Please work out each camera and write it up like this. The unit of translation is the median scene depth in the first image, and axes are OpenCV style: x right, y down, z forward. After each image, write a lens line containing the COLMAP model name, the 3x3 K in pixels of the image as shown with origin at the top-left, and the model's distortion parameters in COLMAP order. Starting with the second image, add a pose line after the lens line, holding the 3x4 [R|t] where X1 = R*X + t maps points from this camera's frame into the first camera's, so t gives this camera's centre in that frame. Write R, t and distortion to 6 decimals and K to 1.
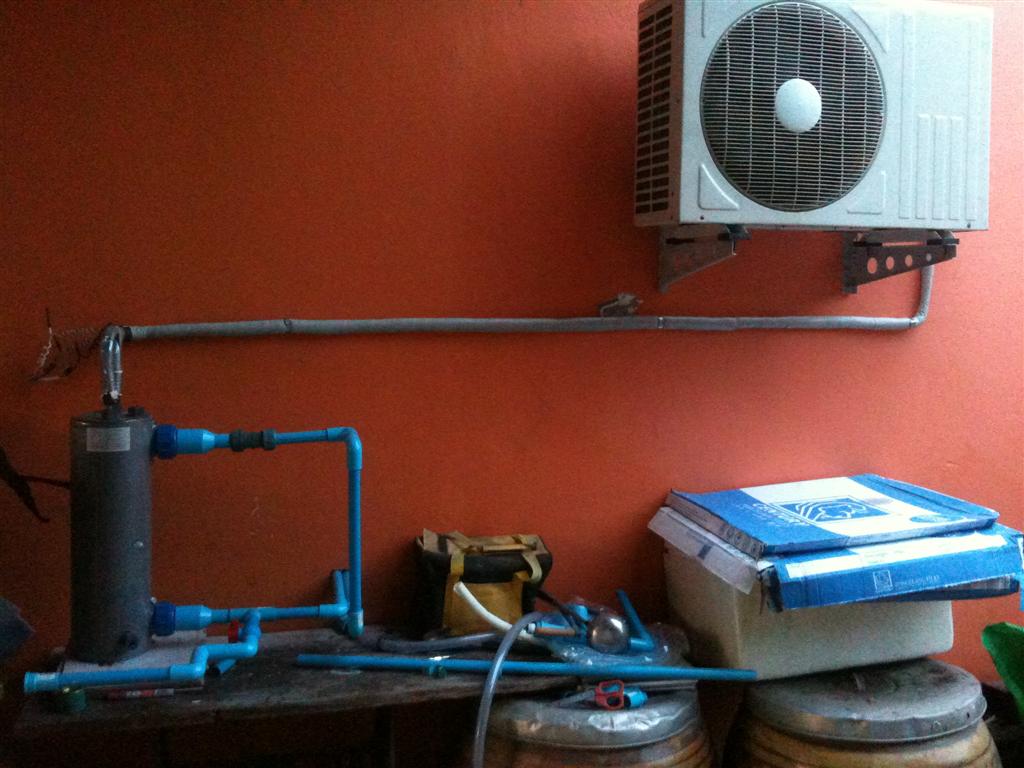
lens RADIAL K [[1023.0, 0, 527.5], [0, 1023.0, 323.0], [0, 0, 1]] dist [0.076321, -0.255979]
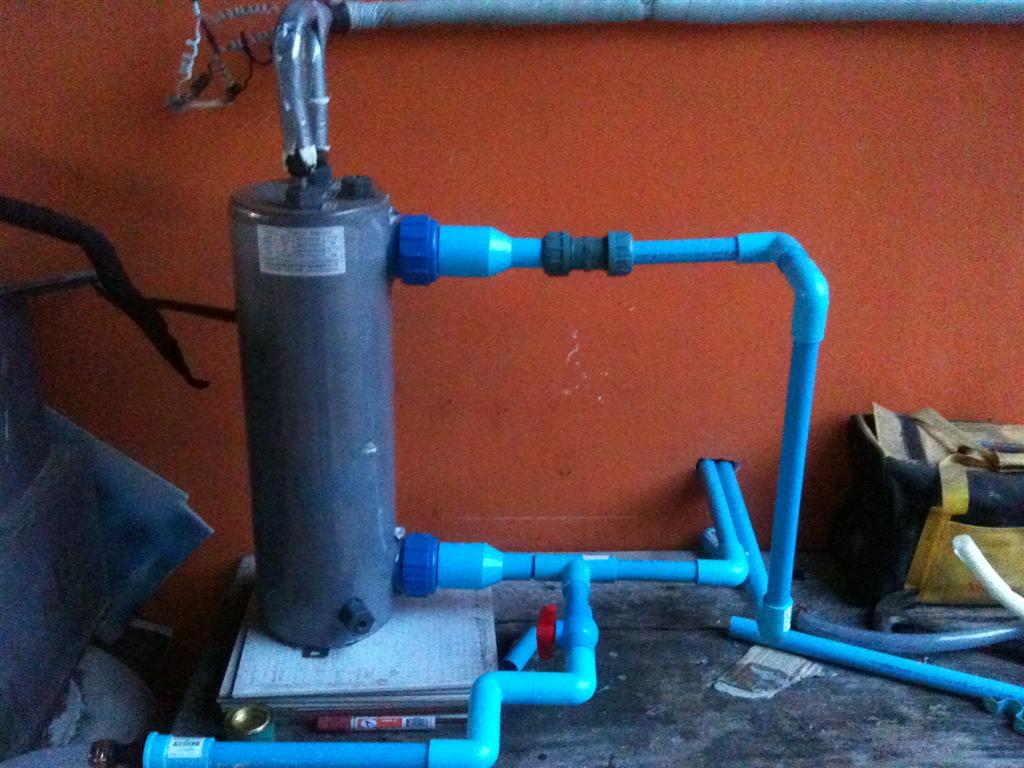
lens RADIAL K [[1023.0, 0, 527.5], [0, 1023.0, 323.0], [0, 0, 1]] dist [0.076321, -0.255979]
pose [[0.970690, 0.084968, -0.224813, -0.184812], [-0.014489, 0.954406, 0.298159, 0.001877], [0.239897, -0.286163, 0.927664, 0.541863]]
